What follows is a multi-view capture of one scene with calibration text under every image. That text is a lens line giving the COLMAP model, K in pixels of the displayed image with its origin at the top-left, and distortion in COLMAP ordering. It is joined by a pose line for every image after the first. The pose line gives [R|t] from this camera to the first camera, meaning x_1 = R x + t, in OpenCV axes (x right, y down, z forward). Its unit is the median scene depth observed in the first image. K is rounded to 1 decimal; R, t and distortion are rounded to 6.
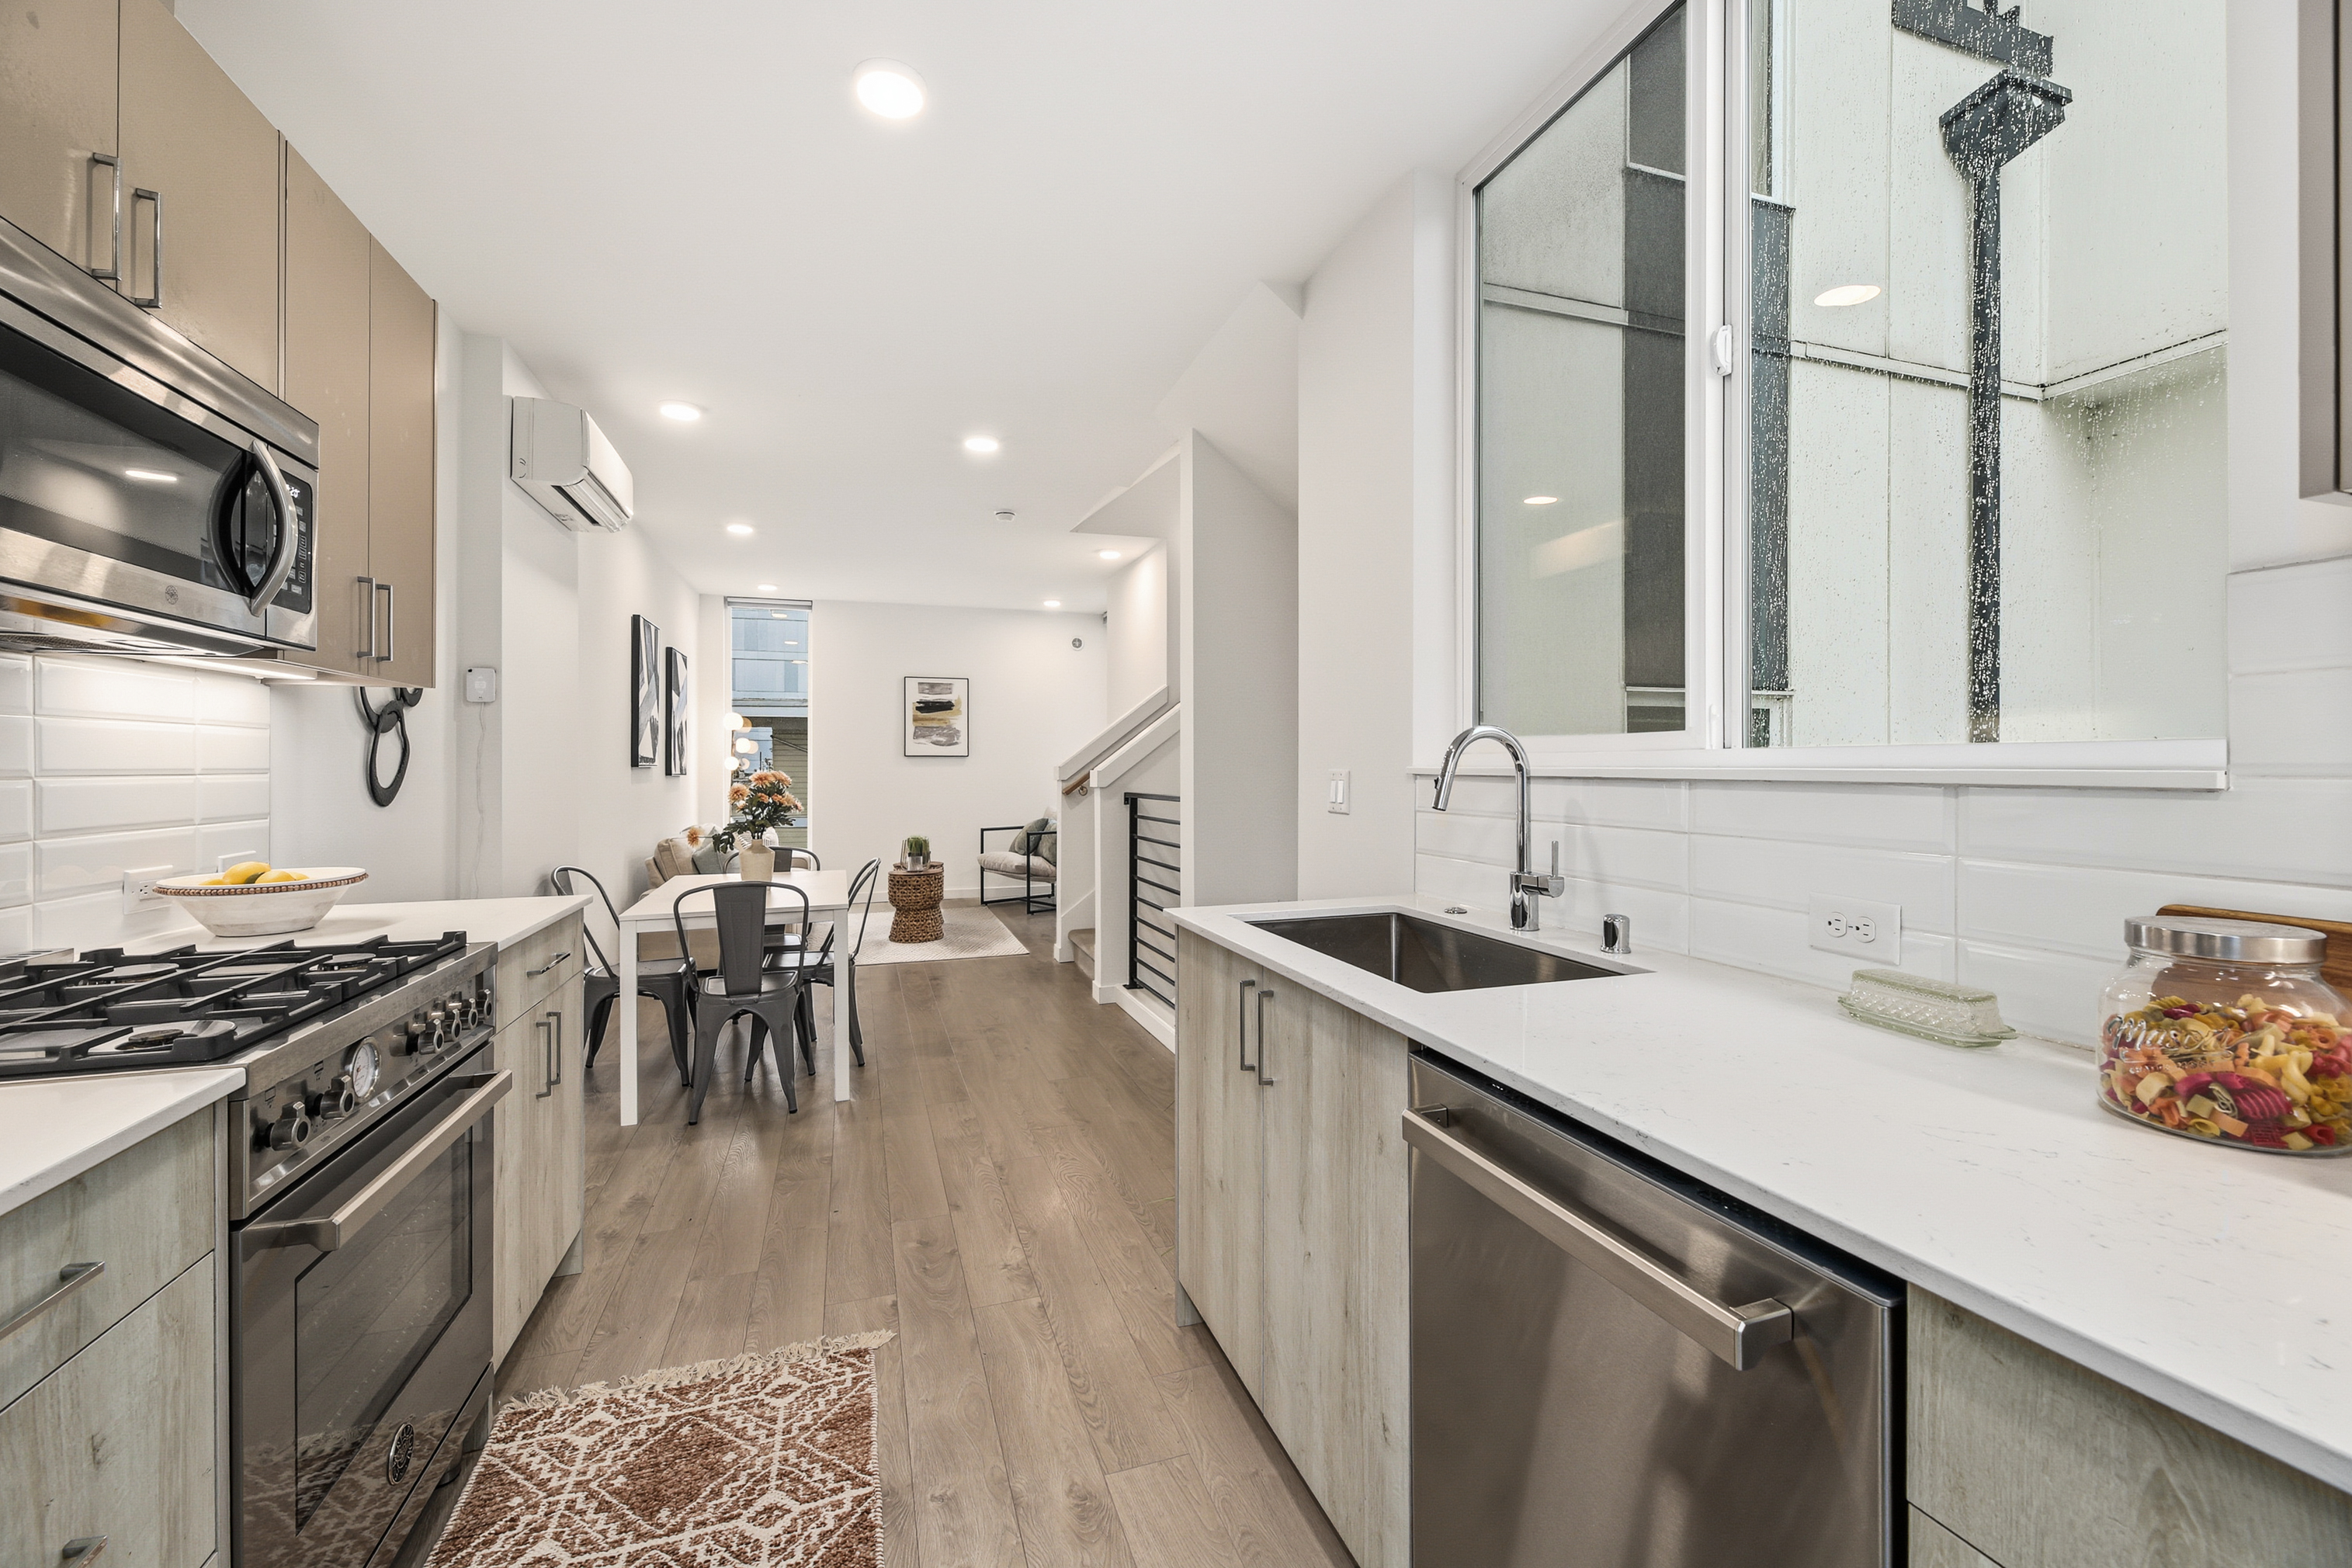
lens RADIAL K [[953.8, 0, 1176.0], [0, 953.8, 784.0], [0, 0, 1]] dist [-0.000718, -0.000060]
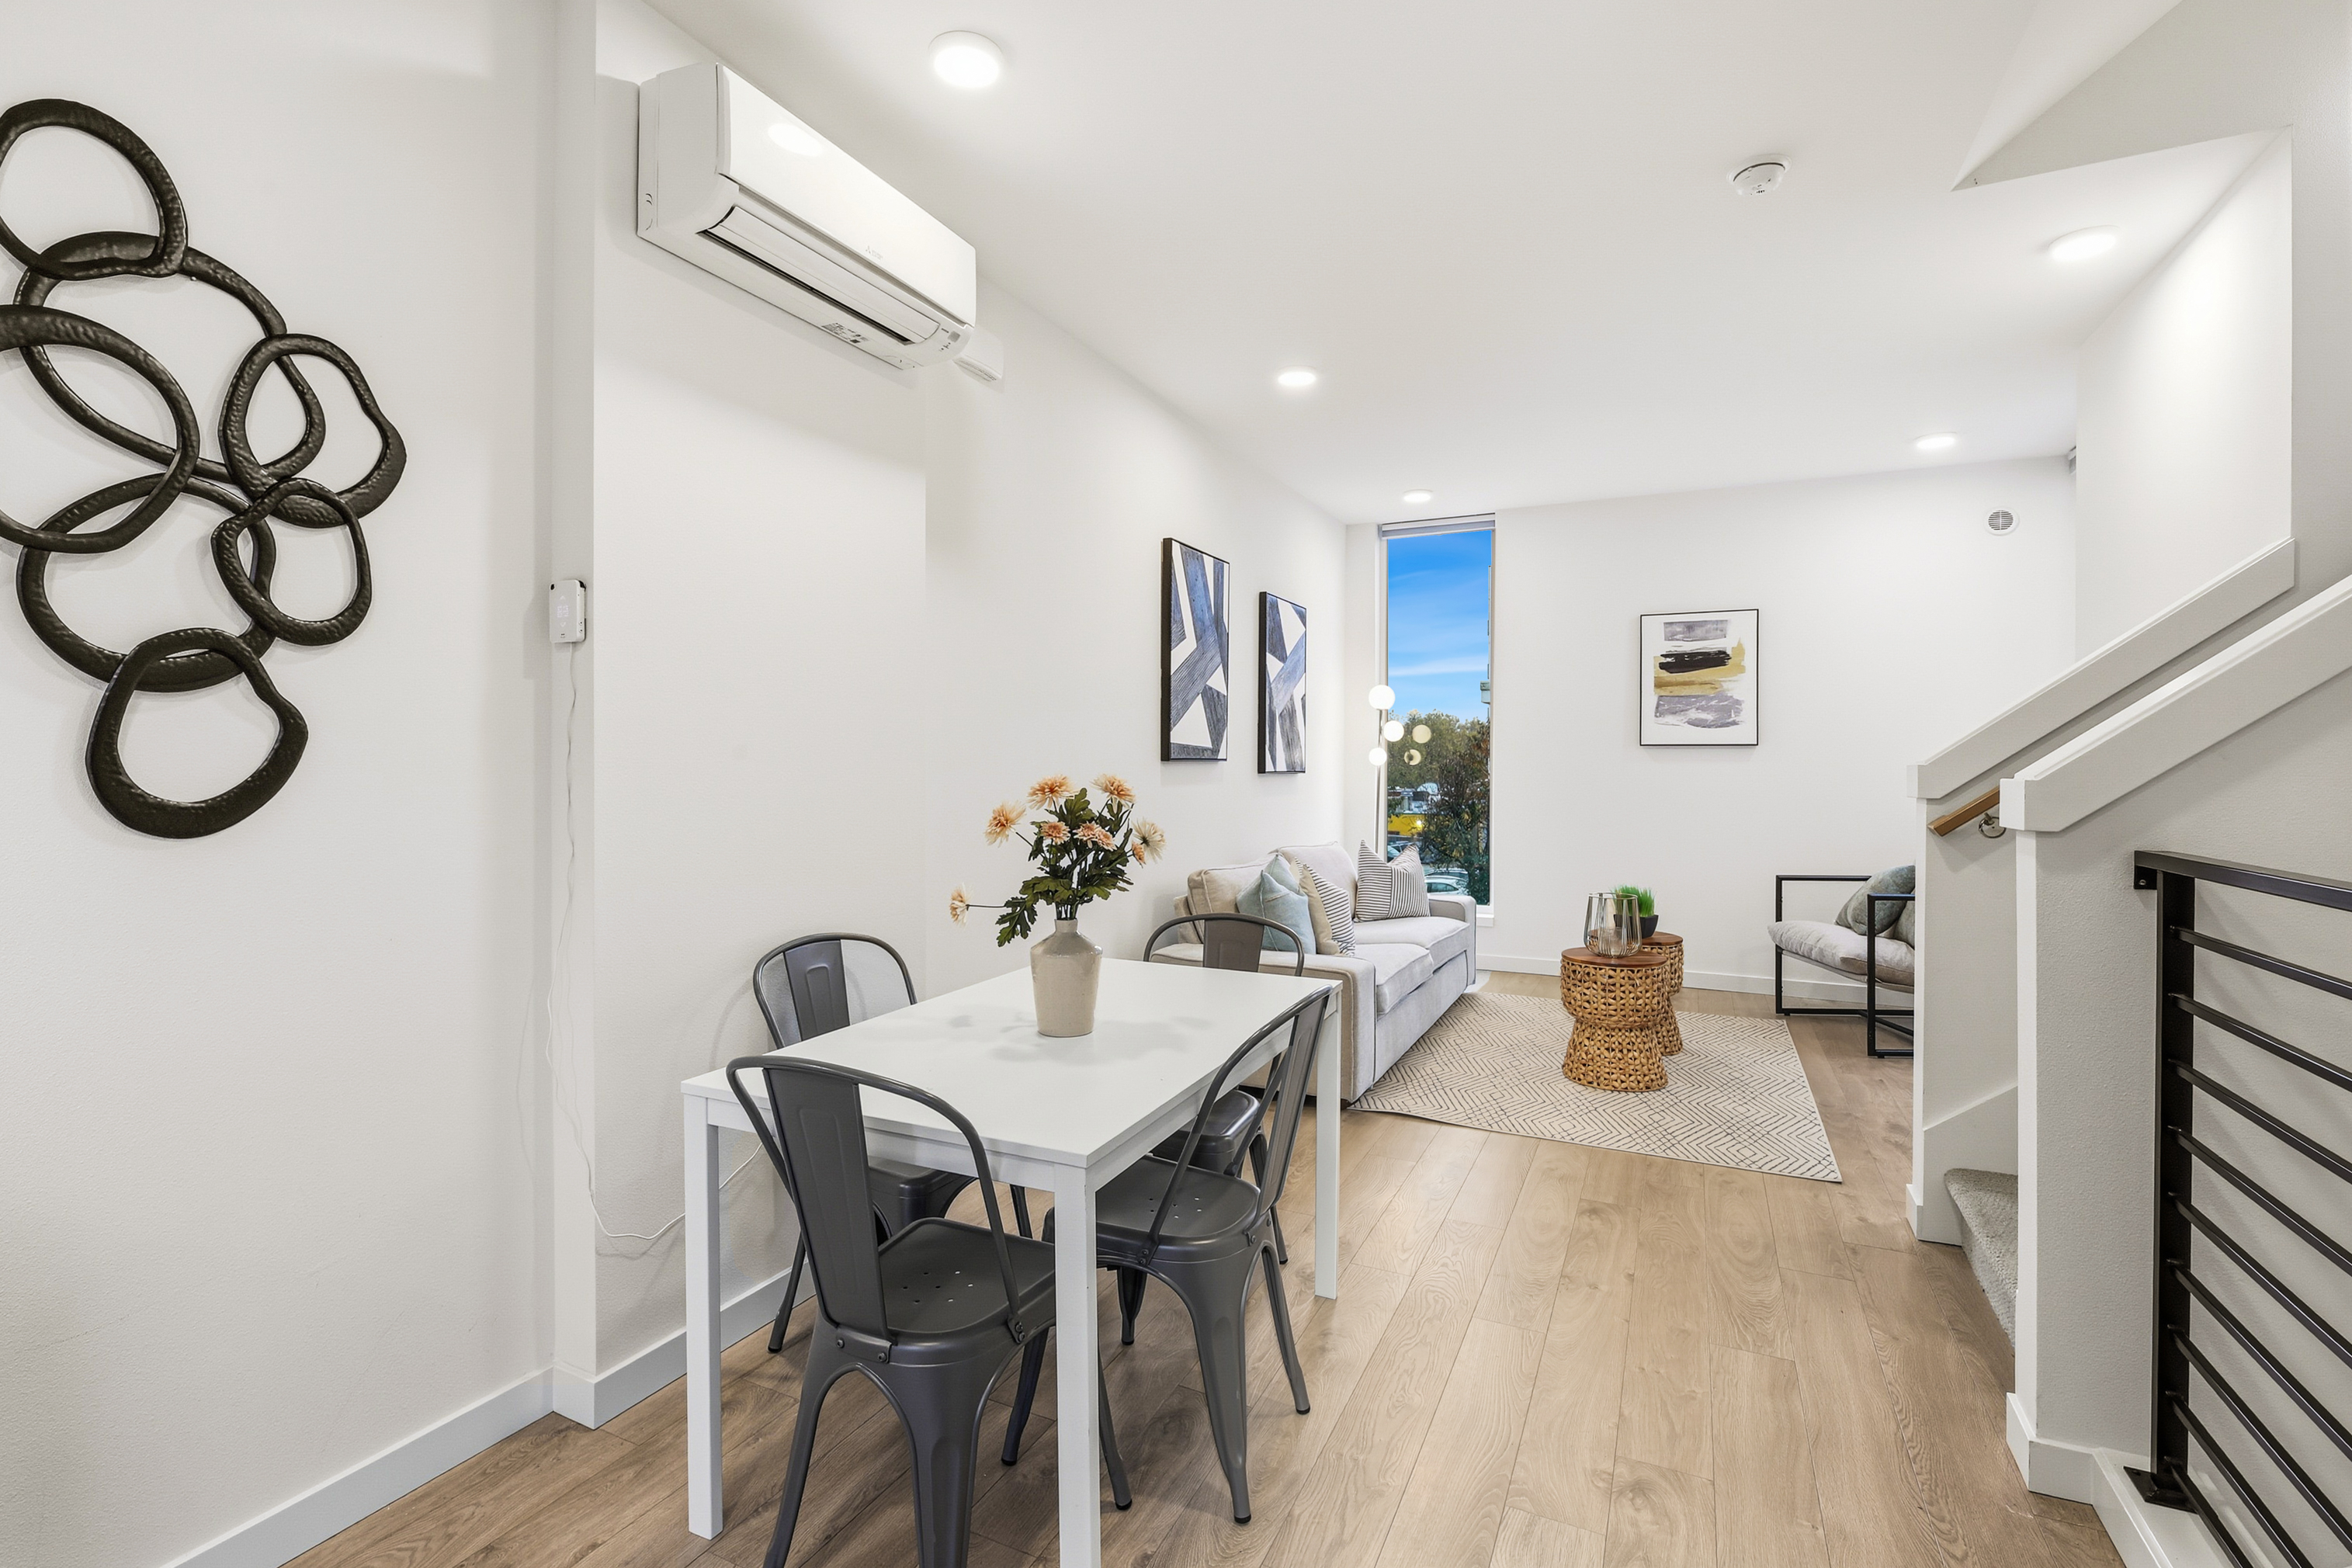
lens RADIAL K [[1070.8, 0, 1162.8], [0, 1070.8, 762.4], [0, 0, 1]] dist [0.009081, -0.010144]
pose [[0.710077, 0.005790, -0.704100, -0.023449], [-0.017887, 0.999792, -0.009817, -0.007784], [0.703896, 0.019565, 0.710033, 0.370369]]
